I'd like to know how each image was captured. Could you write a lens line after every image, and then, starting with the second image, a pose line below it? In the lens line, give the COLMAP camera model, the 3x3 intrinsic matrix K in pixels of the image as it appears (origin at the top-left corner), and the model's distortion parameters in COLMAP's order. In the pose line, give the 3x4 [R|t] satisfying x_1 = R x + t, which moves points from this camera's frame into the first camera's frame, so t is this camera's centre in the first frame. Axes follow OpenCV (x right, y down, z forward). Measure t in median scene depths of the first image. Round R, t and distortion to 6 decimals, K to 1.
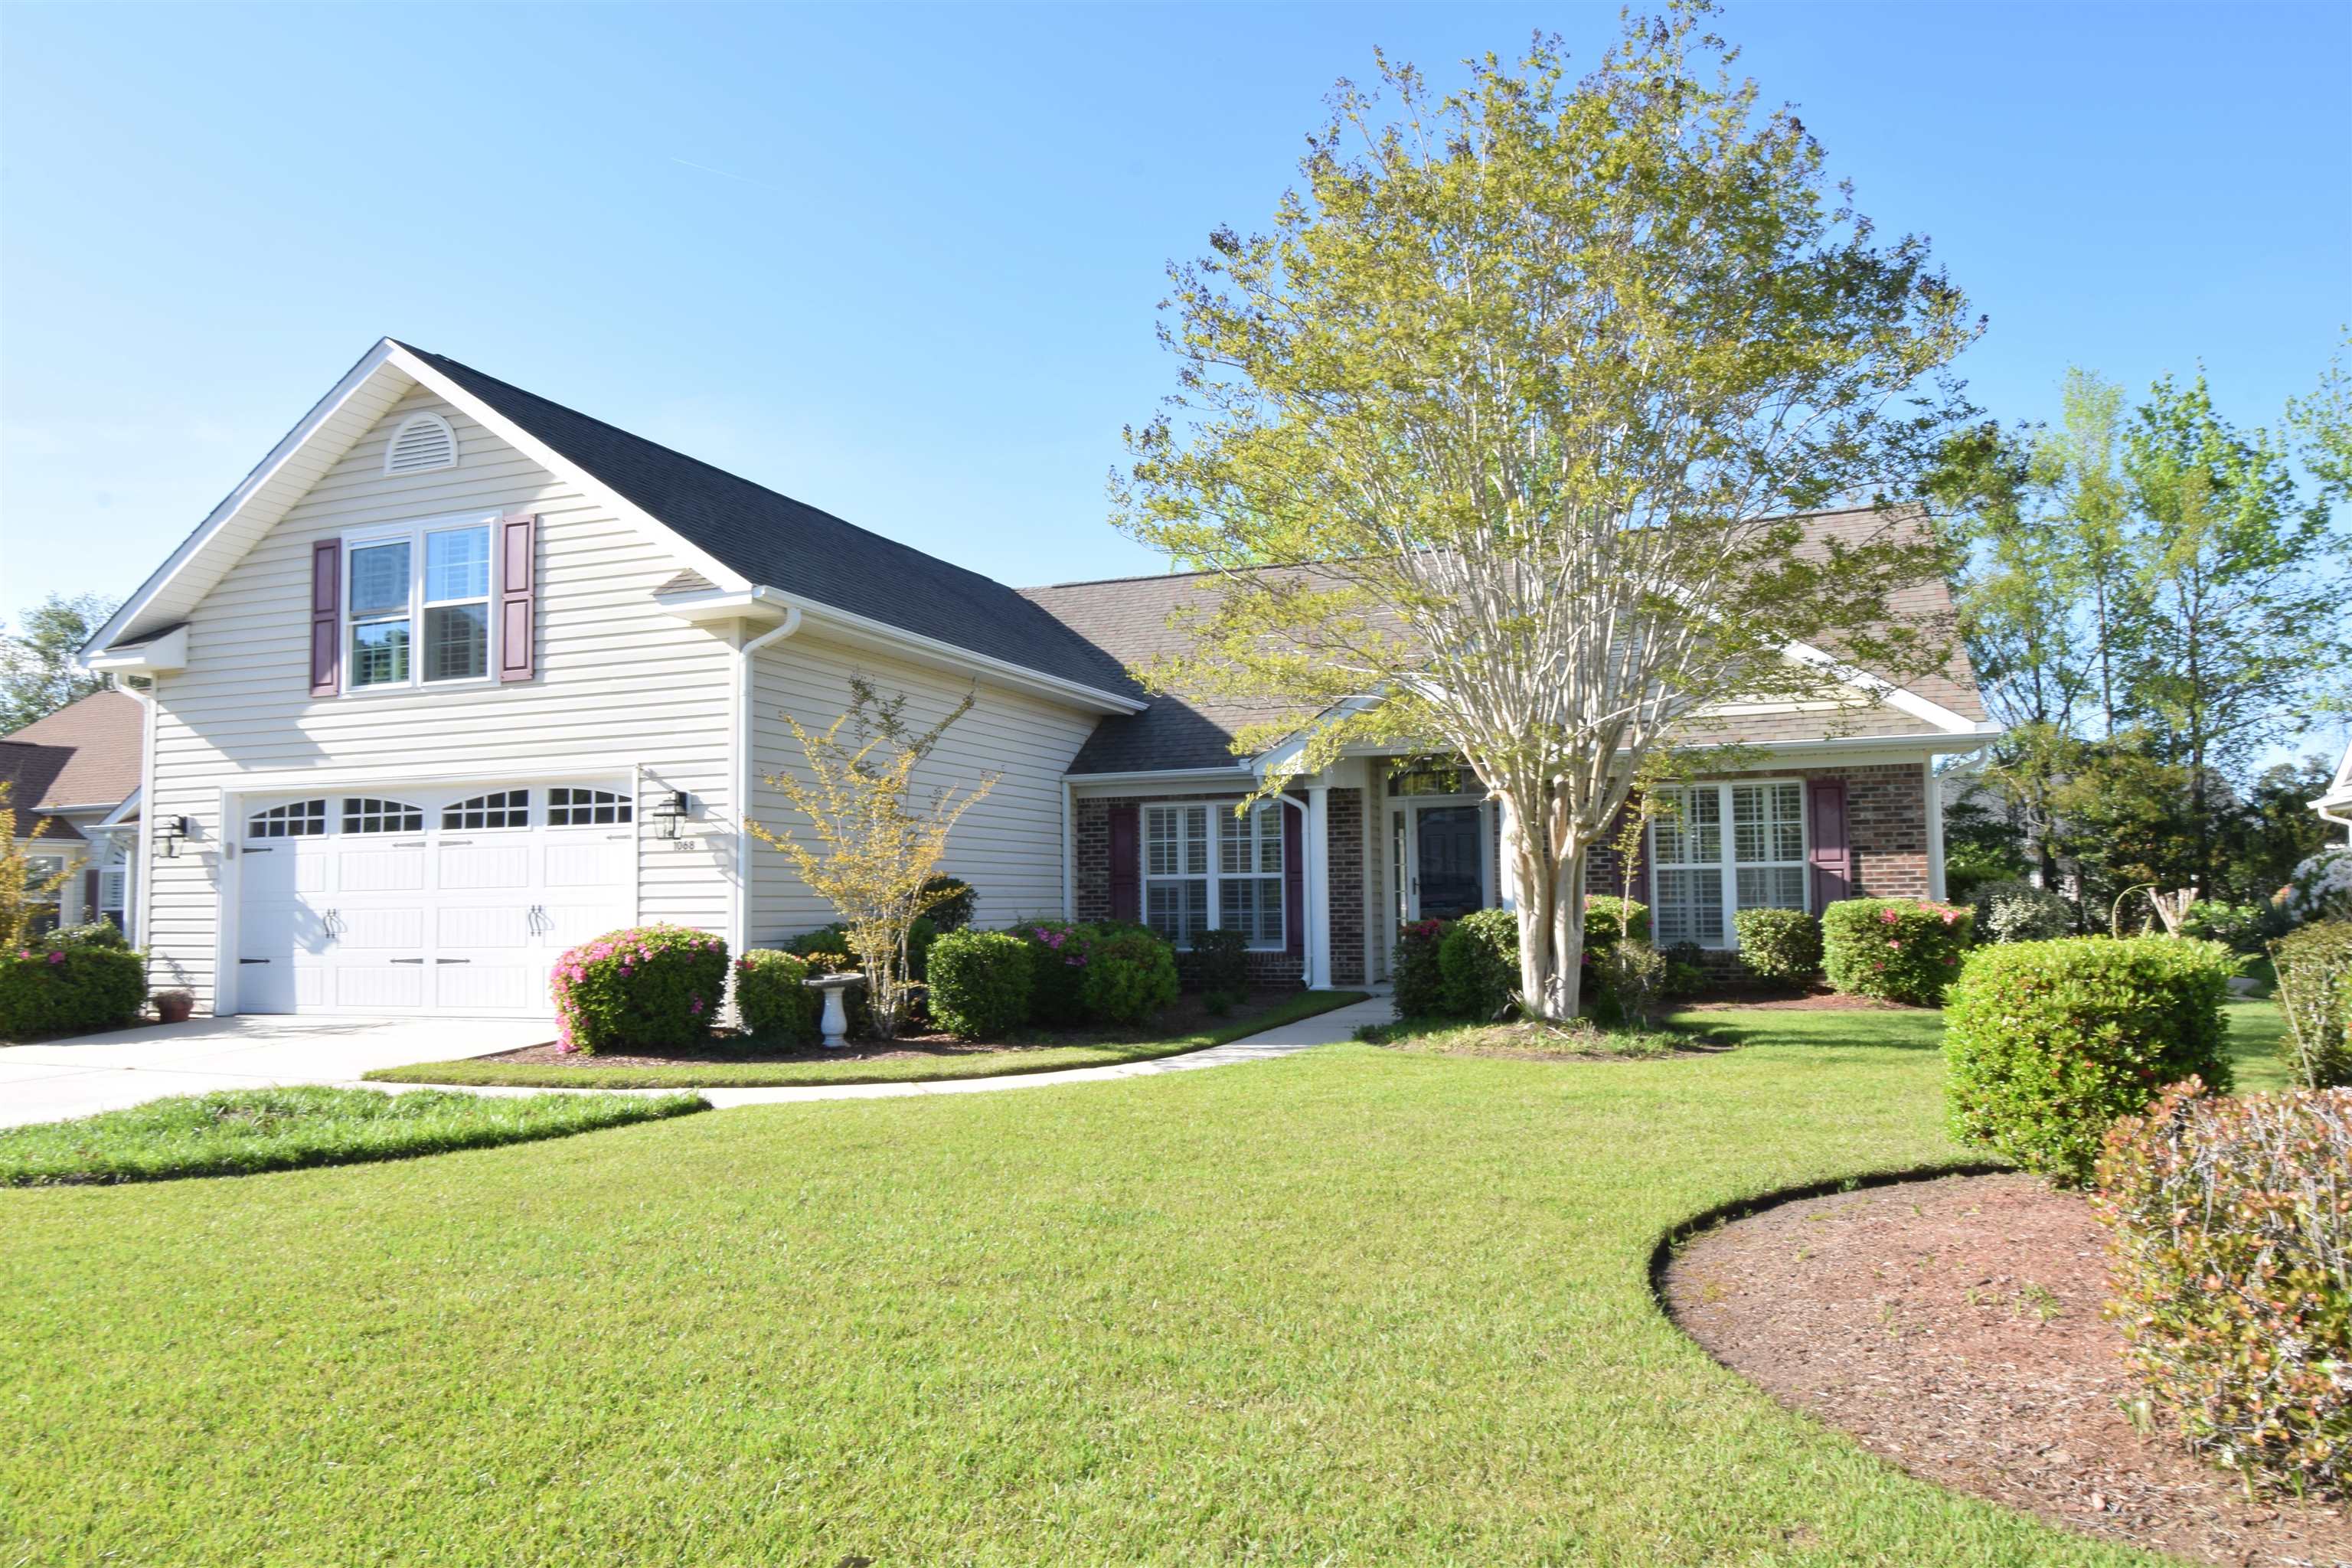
lens RADIAL K [[1580.3, 0, 1176.0], [0, 1580.3, 784.0], [0, 0, 1]] dist [-0.001456, -0.002573]
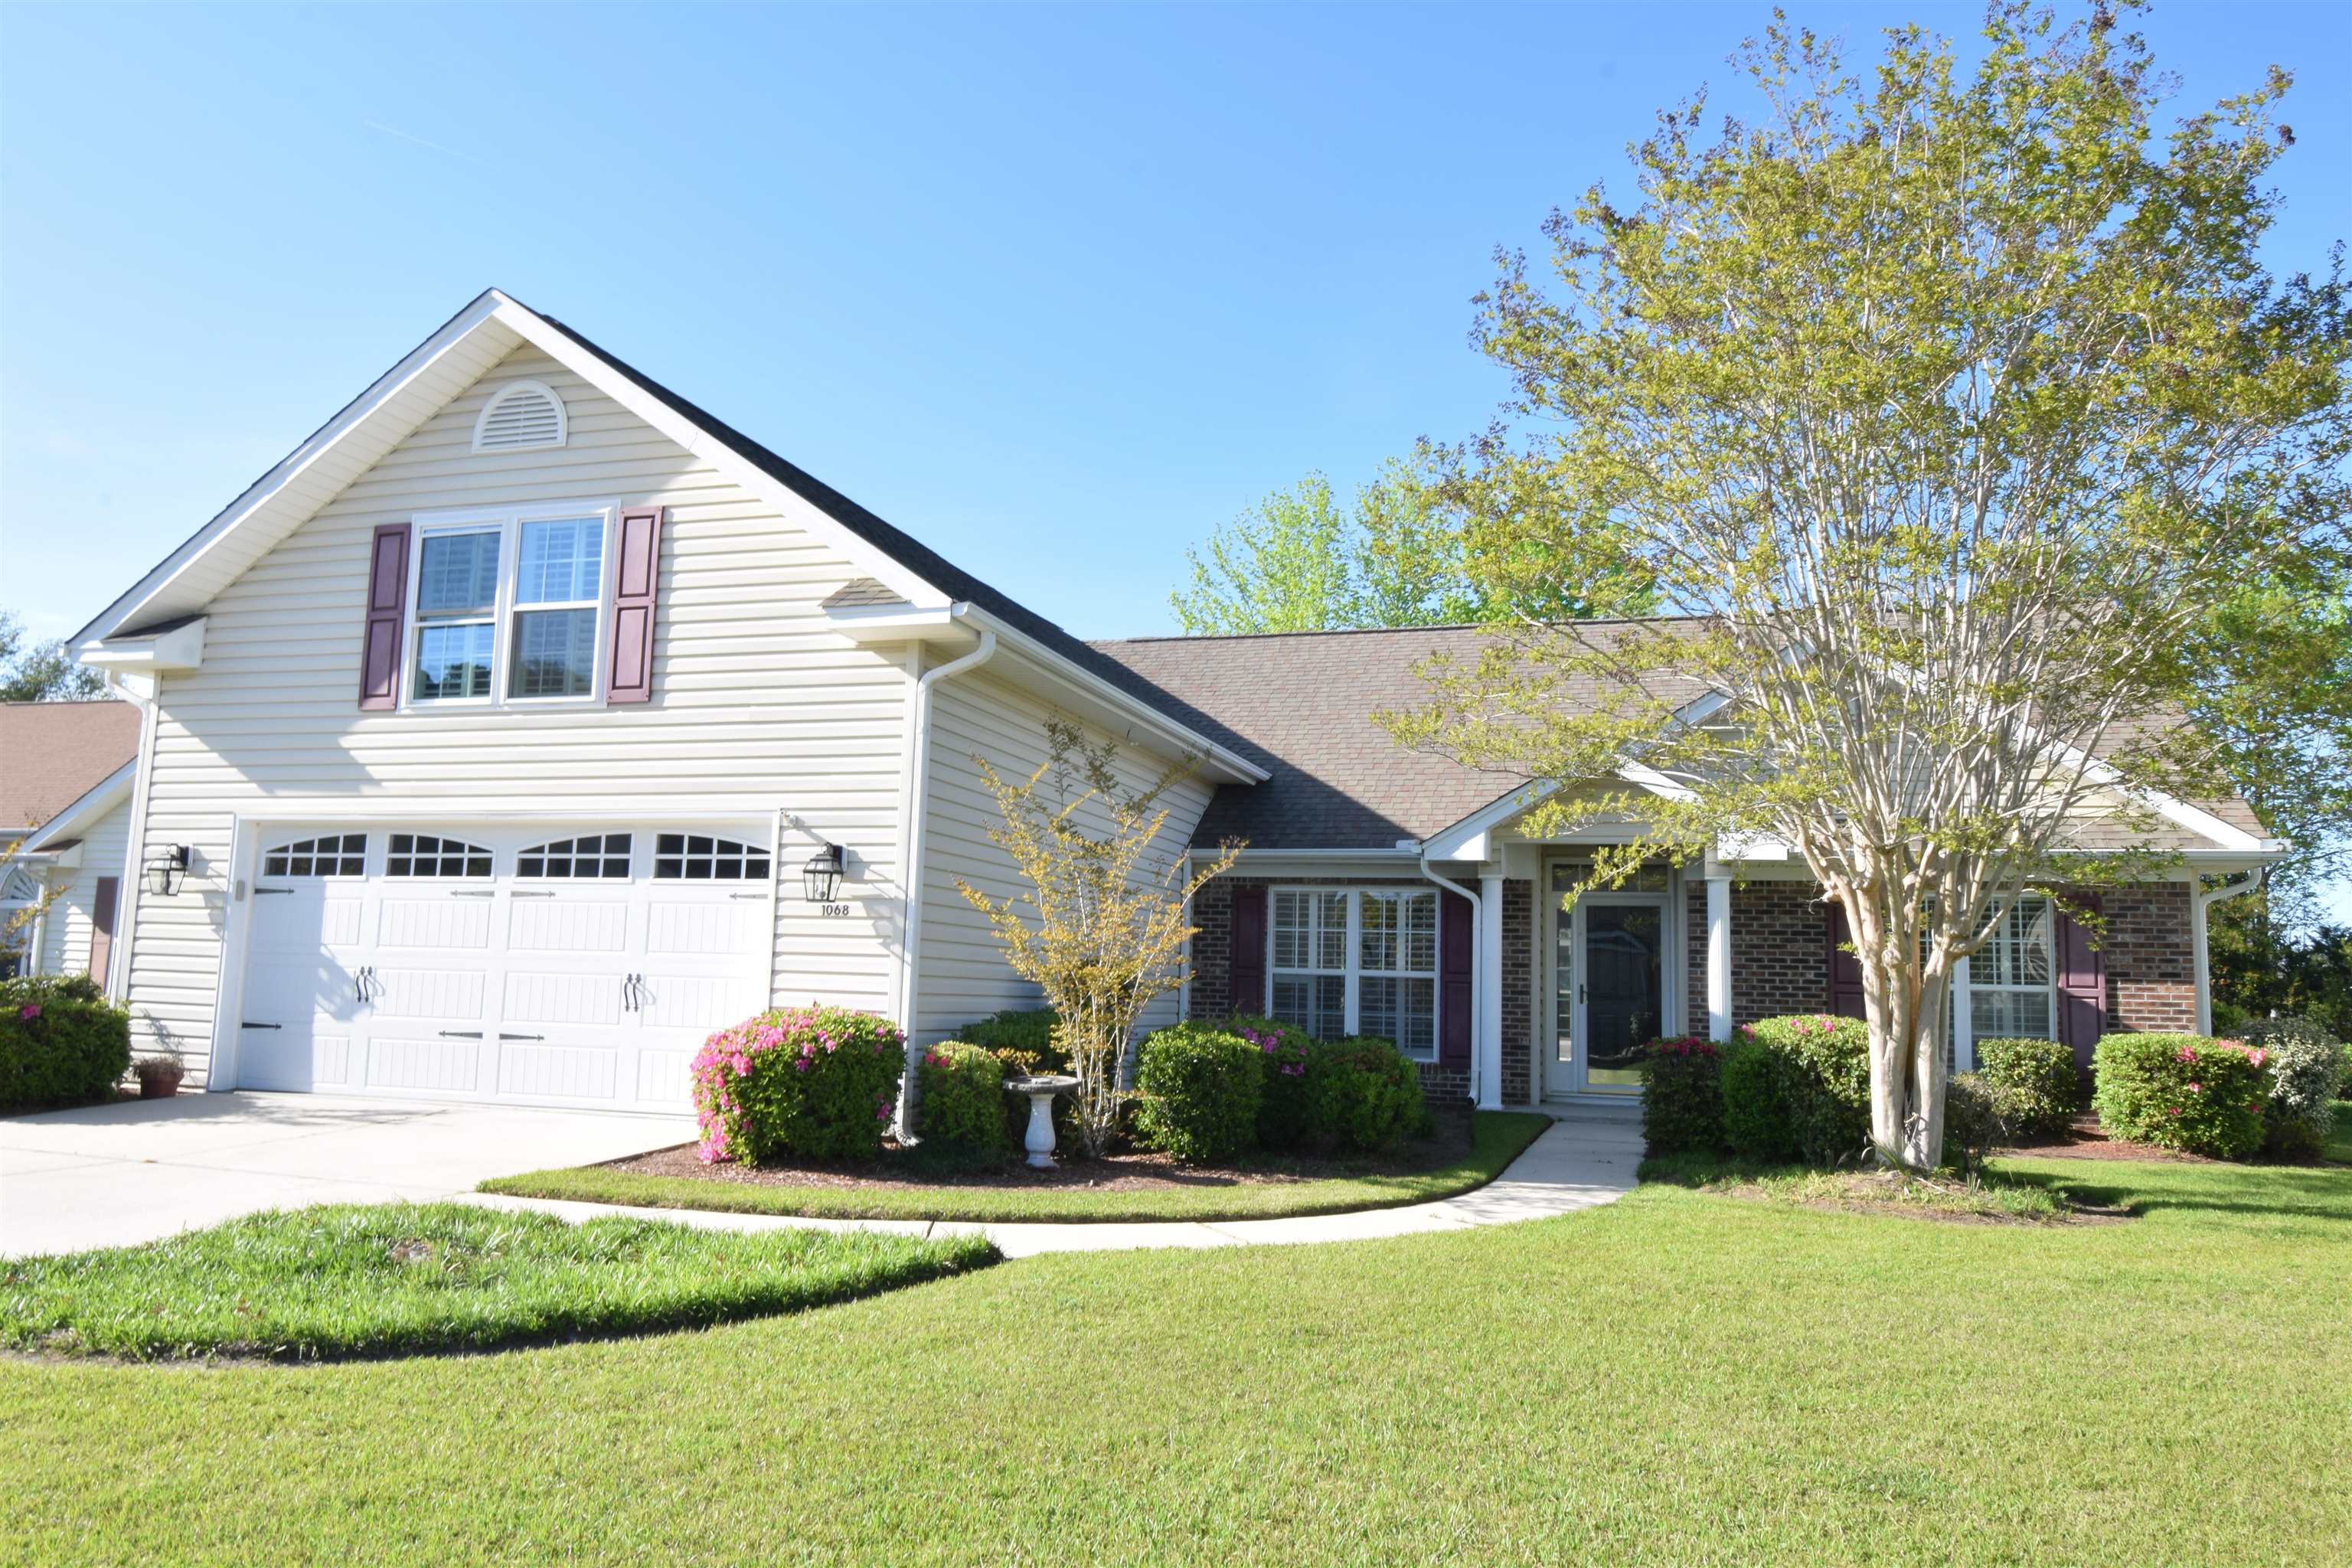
lens RADIAL K [[1633.4, 0, 1176.0], [0, 1633.4, 784.0], [0, 0, 1]] dist [-0.002309, -0.001757]
pose [[0.997133, 0.051158, 0.055755, -0.169456], [-0.048166, 0.997392, -0.053756, 0.009591], [-0.058360, 0.050917, 0.996996, 0.122621]]
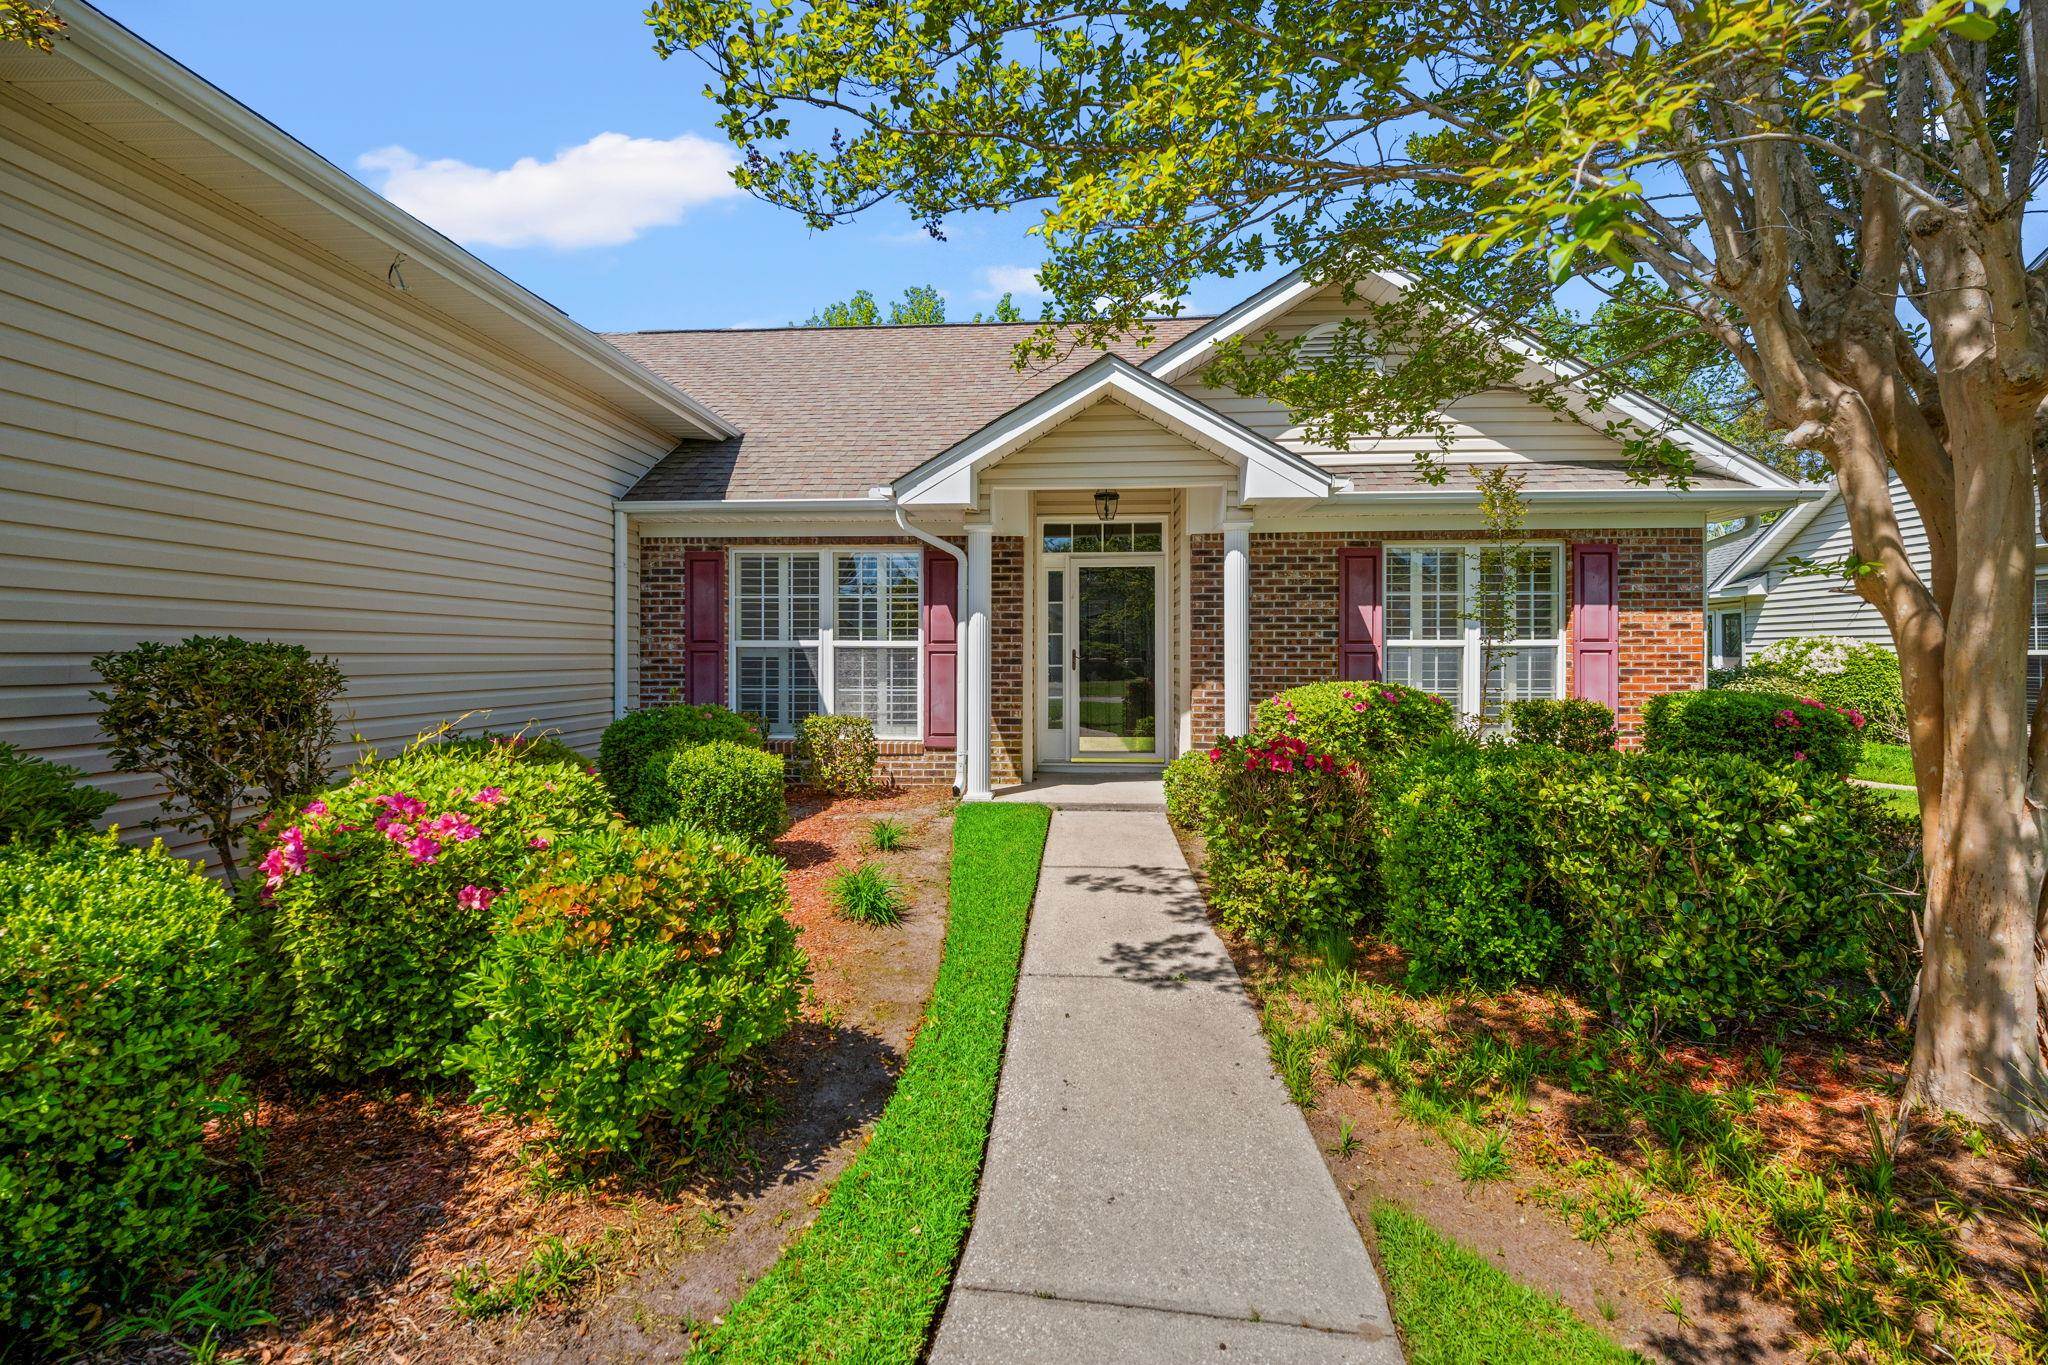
lens RADIAL K [[865.4, 0, 1032.5], [0, 865.4, 652.1], [0, 0, 1]] dist [0.000875, 0.000017]
pose [[0.954029, 0.014051, 0.299385, -0.009629], [-0.036282, 0.996969, 0.068824, 0.038090], [-0.297510, -0.076523, 0.951647, 0.730247]]
